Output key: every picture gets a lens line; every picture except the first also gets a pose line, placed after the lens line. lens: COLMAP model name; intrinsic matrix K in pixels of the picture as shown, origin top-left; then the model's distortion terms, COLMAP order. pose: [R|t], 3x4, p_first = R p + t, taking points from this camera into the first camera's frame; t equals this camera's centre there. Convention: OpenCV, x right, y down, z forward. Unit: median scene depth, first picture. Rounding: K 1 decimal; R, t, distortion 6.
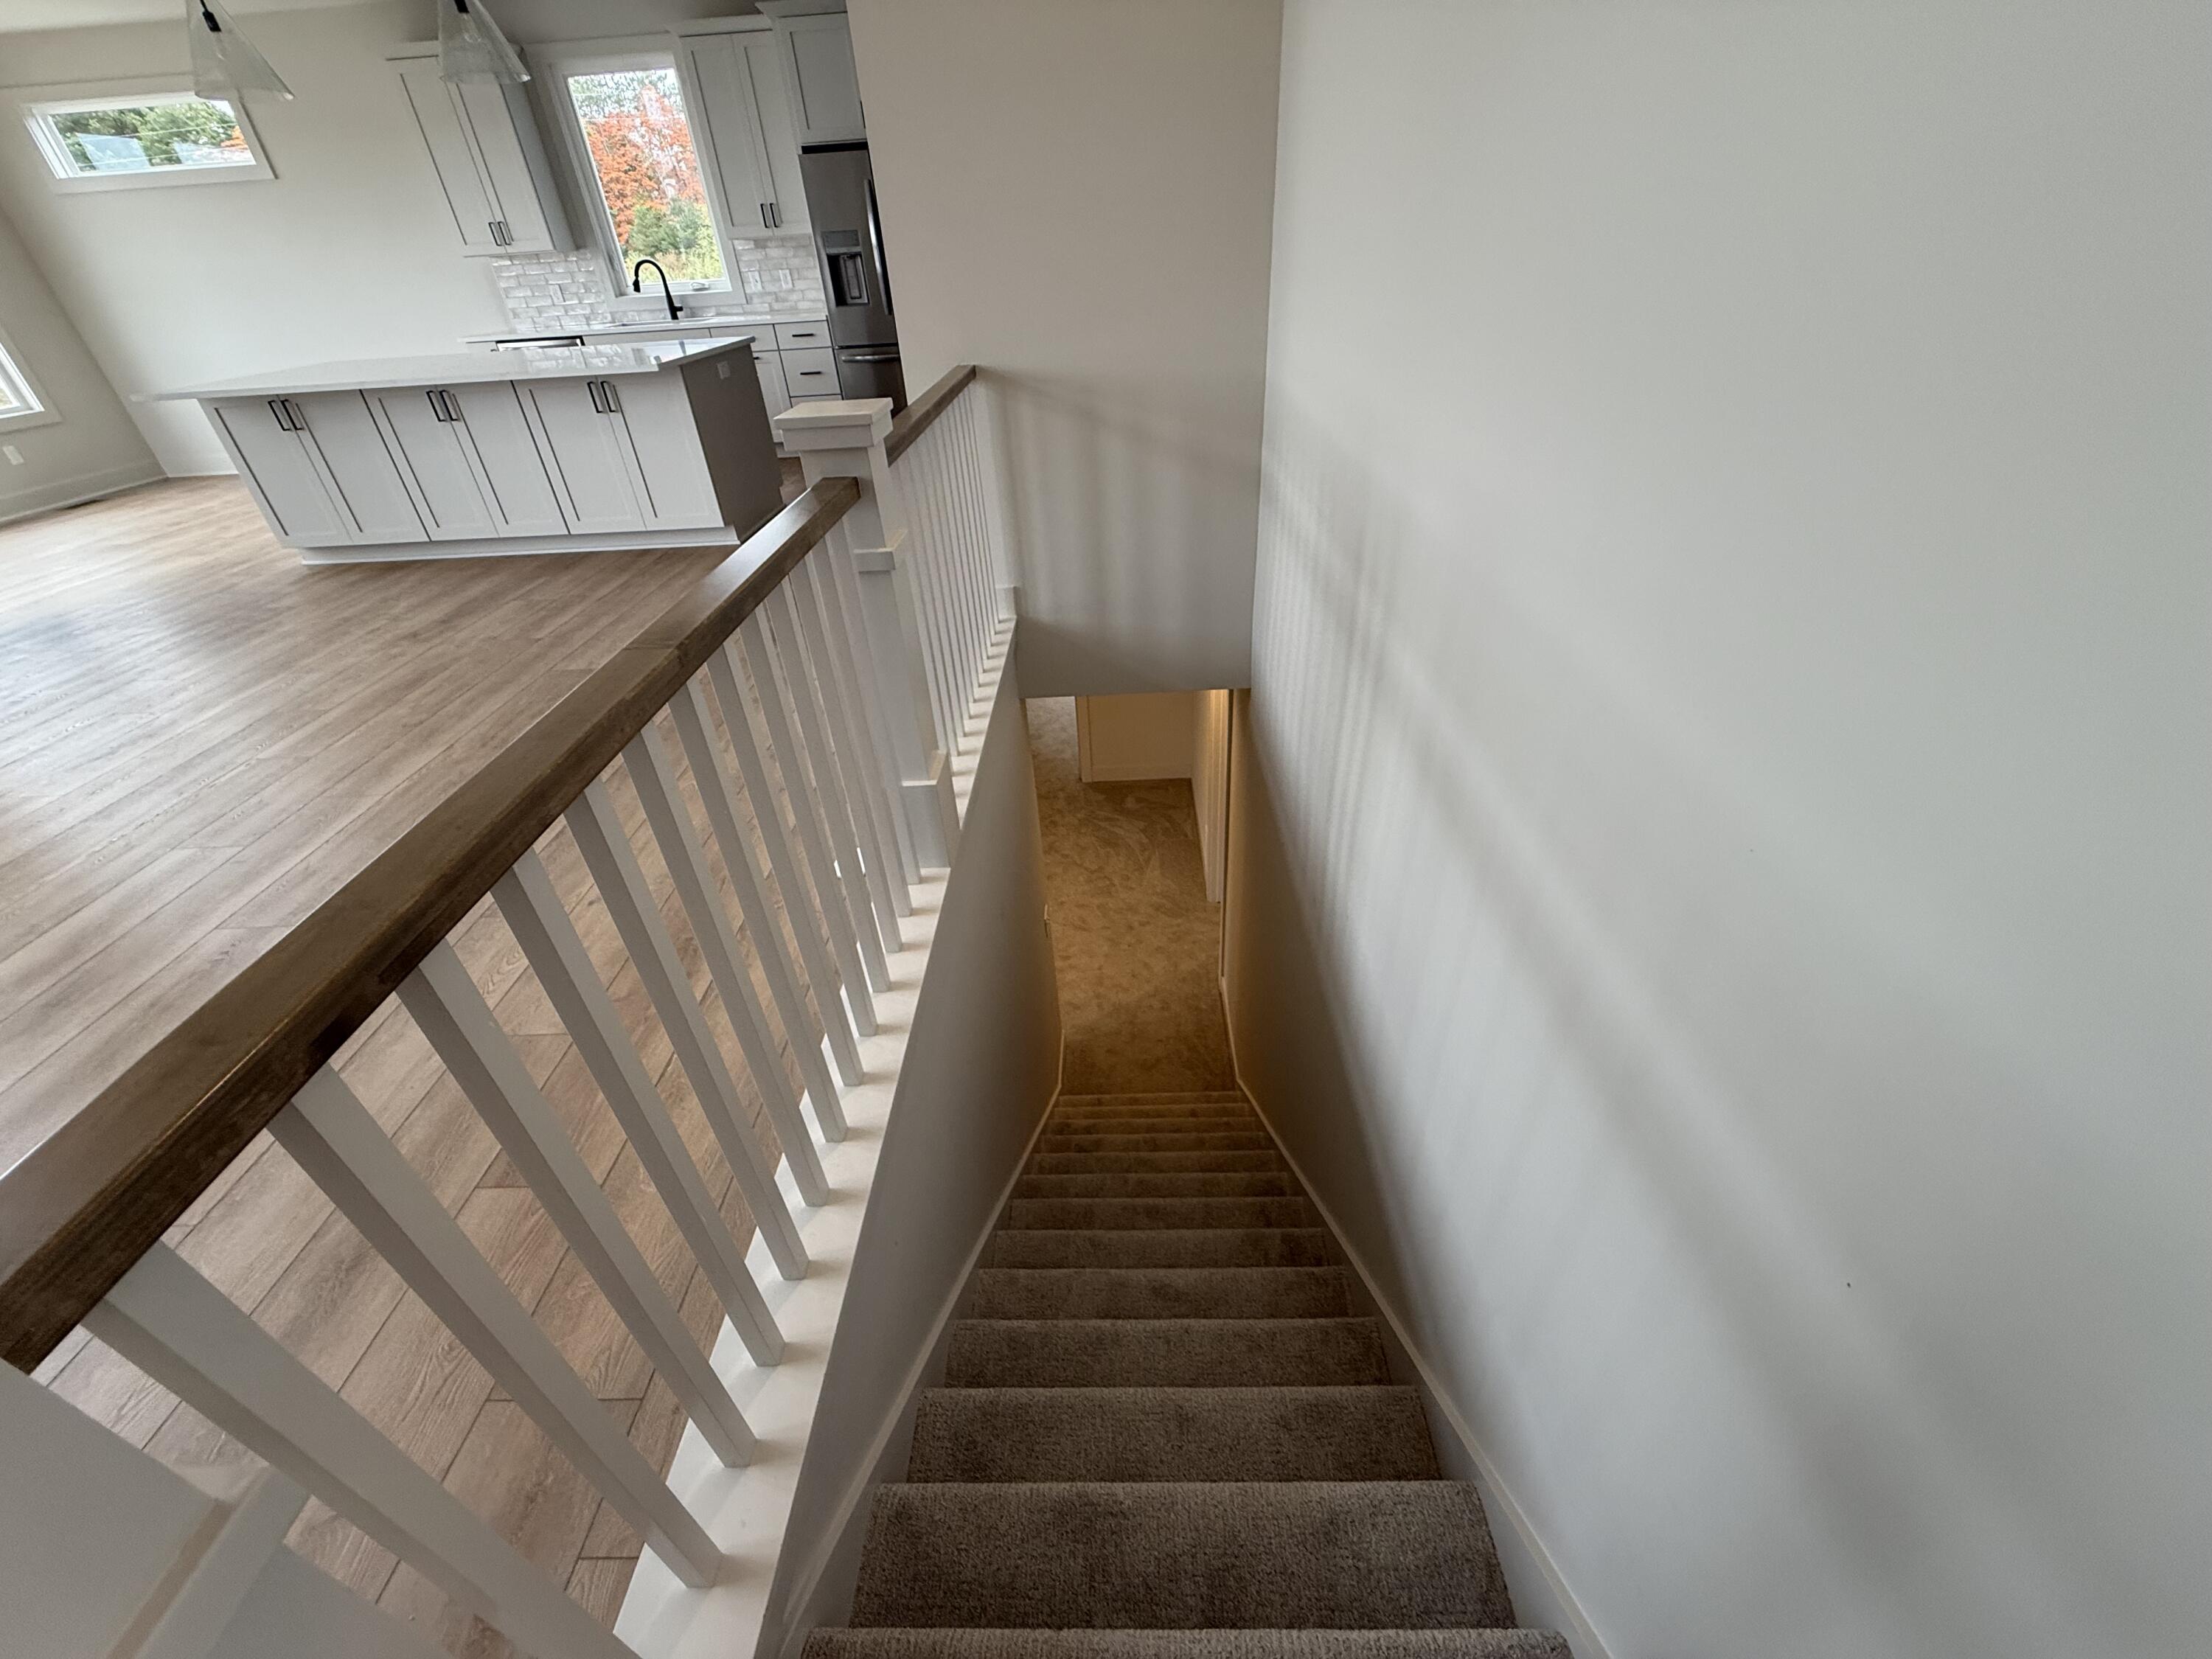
lens RADIAL K [[878.9, 0, 1106.0], [0, 878.9, 829.5], [0, 0, 1]] dist [-0.001798, -0.000435]
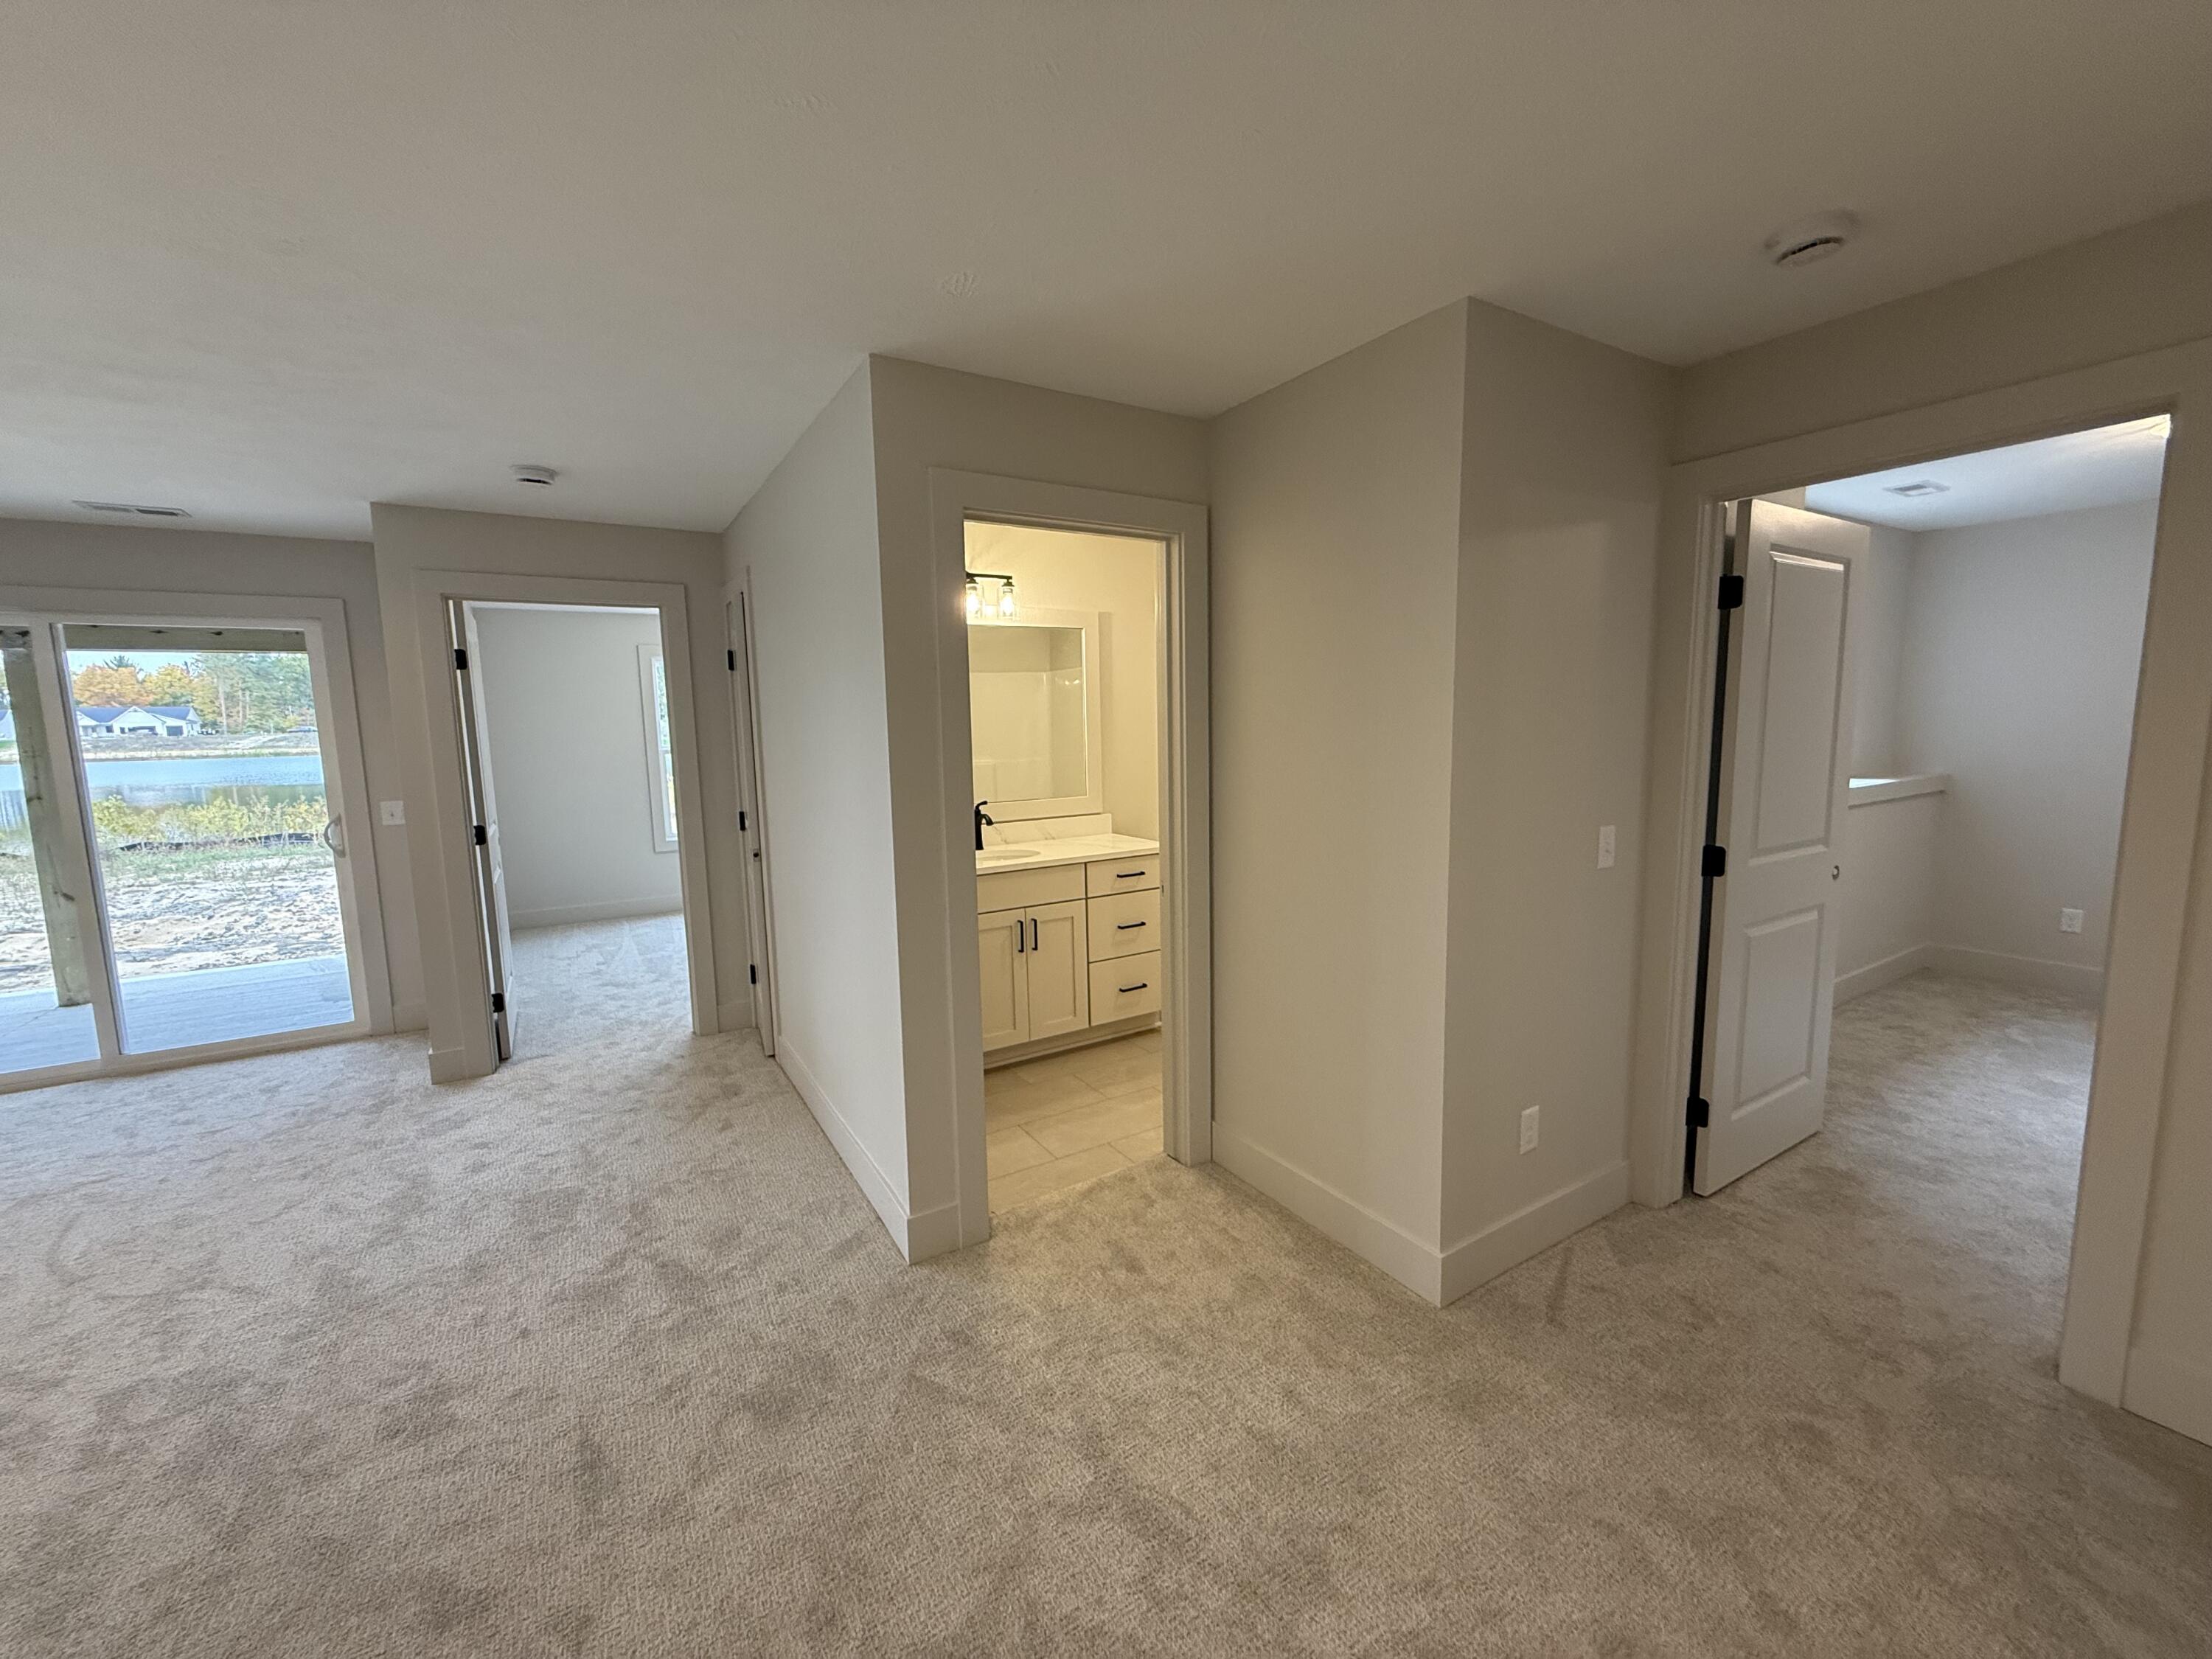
lens RADIAL K [[878.9, 0, 1106.0], [0, 878.9, 829.5], [0, 0, 1]] dist [-0.001798, -0.000435]
pose [[0.532298, 0.145424, -0.833973, 0.014225], [-0.479740, 0.863498, -0.155631, -0.021032], [0.697501, 0.482933, 0.529403, 0.618003]]
